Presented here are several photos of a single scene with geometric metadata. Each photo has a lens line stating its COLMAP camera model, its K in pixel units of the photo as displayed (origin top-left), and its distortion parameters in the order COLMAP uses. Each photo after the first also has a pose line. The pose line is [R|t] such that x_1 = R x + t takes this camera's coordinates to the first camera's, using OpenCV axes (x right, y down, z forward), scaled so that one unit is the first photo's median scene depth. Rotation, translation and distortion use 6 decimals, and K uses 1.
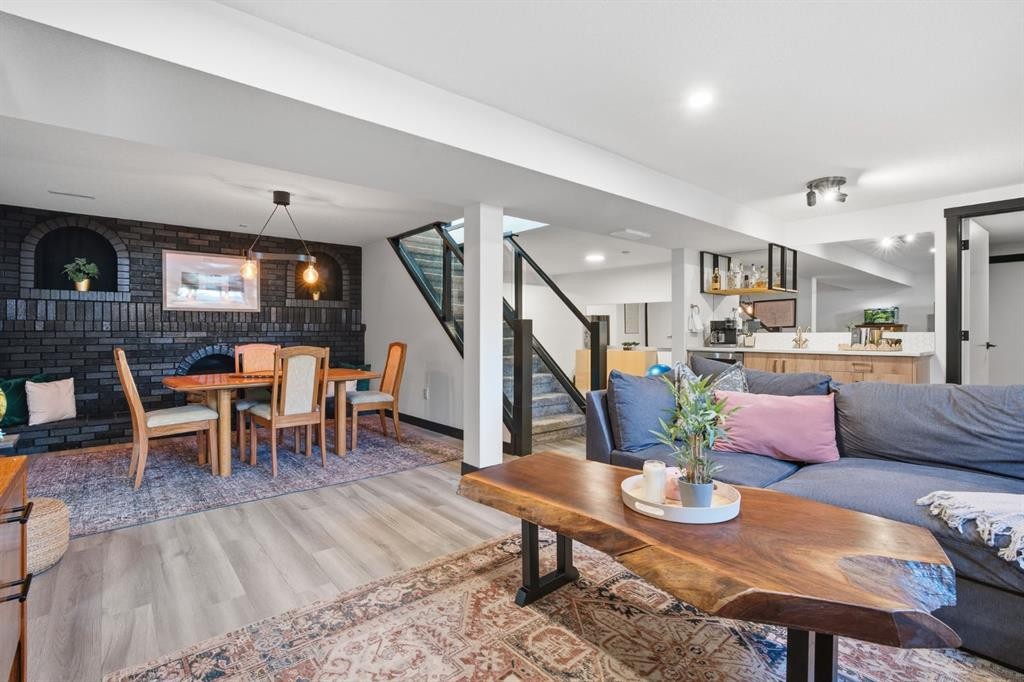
lens RADIAL K [[468.2, 0, 510.2], [0, 468.2, 335.9], [0, 0, 1]] dist [-0.003097, 0.001574]
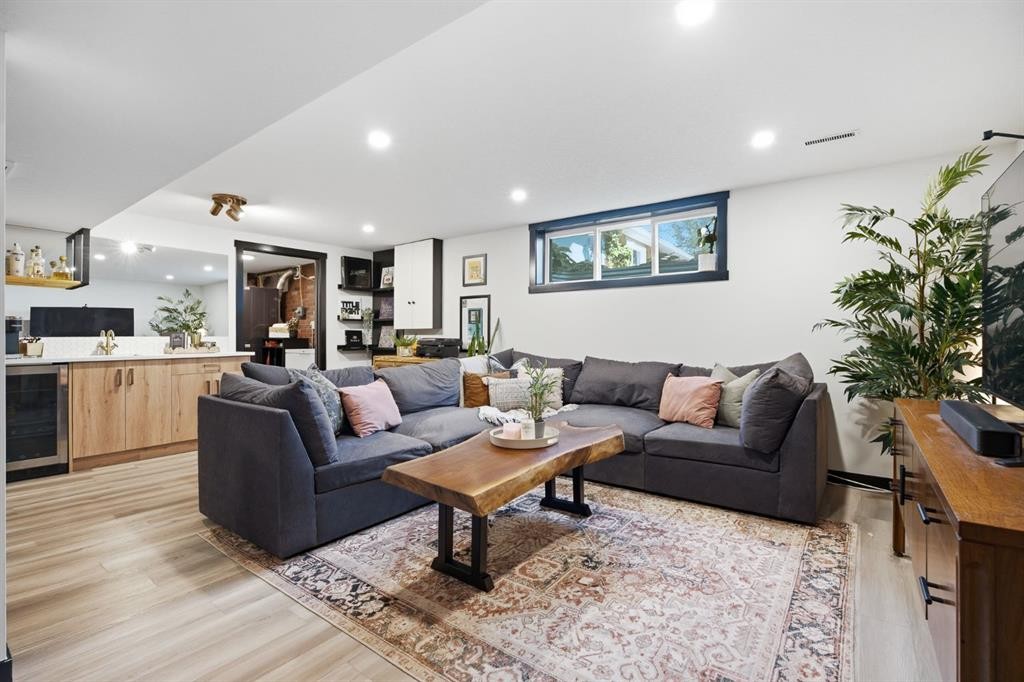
lens RADIAL K [[468.2, 0, 510.5], [0, 468.2, 337.9], [0, 0, 1]] dist [-0.003097, 0.001574]
pose [[-0.213387, -0.001092, 0.976967, -1.008817], [0.008473, 0.999960, 0.002969, -0.003052], [-0.976931, 0.008911, -0.213369, 1.149137]]
